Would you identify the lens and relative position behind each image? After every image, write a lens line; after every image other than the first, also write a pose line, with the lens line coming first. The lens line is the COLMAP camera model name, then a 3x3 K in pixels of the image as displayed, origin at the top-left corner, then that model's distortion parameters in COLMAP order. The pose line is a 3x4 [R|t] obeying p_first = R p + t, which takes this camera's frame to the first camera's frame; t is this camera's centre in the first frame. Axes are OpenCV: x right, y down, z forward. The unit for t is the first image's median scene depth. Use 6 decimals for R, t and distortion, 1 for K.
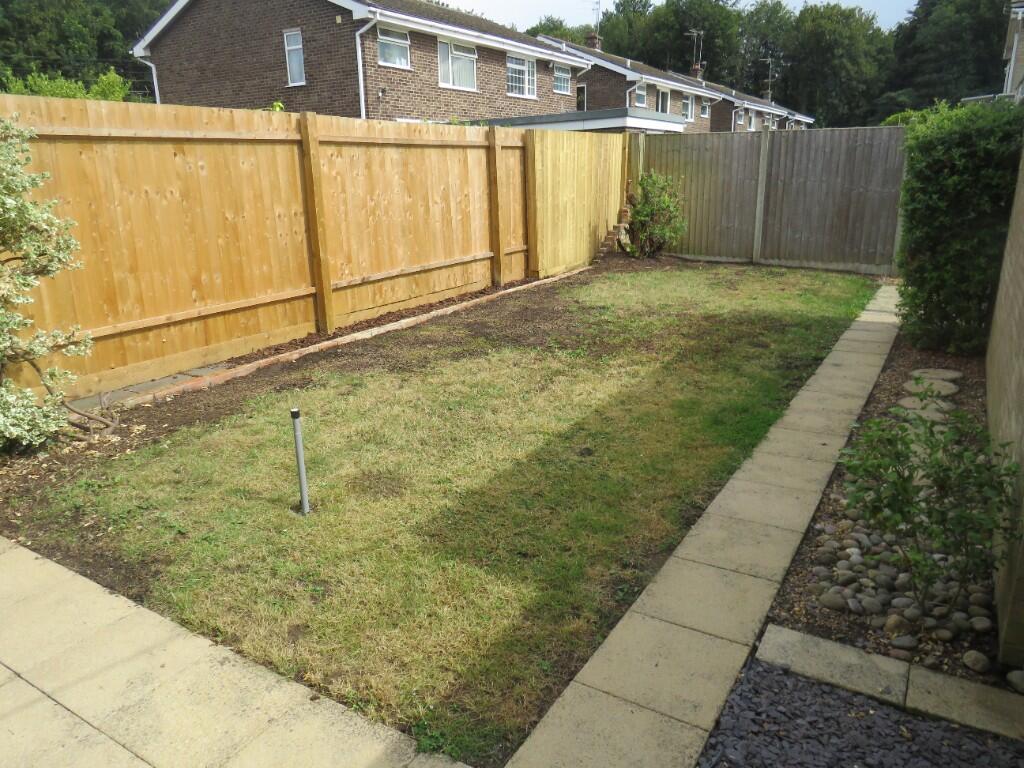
lens RADIAL K [[742.1, 0, 512.0], [0, 742.1, 384.0], [0, 0, 1]] dist [-0.001751, 0.004878]
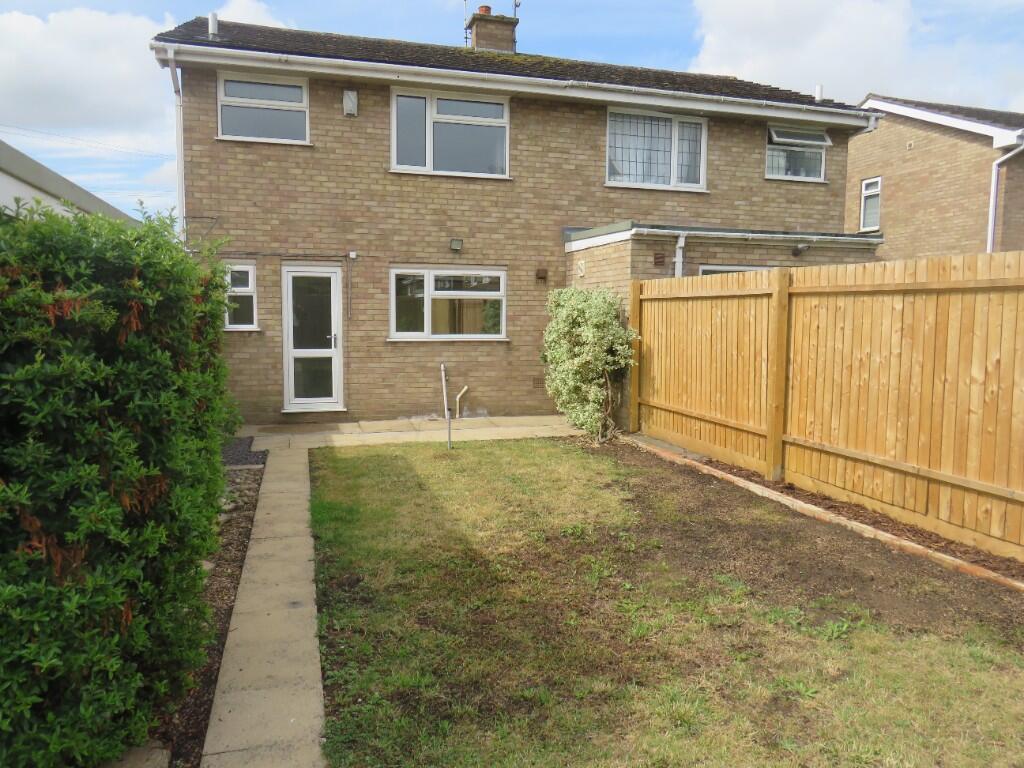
lens RADIAL K [[742.1, 0, 512.0], [0, 742.1, 384.0], [0, 0, 1]] dist [-0.001751, 0.004878]
pose [[-0.680033, 0.081514, -0.728636, 0.750495], [-0.204339, 0.933352, 0.295125, -0.441094], [0.704131, 0.349584, -0.618054, 1.427857]]
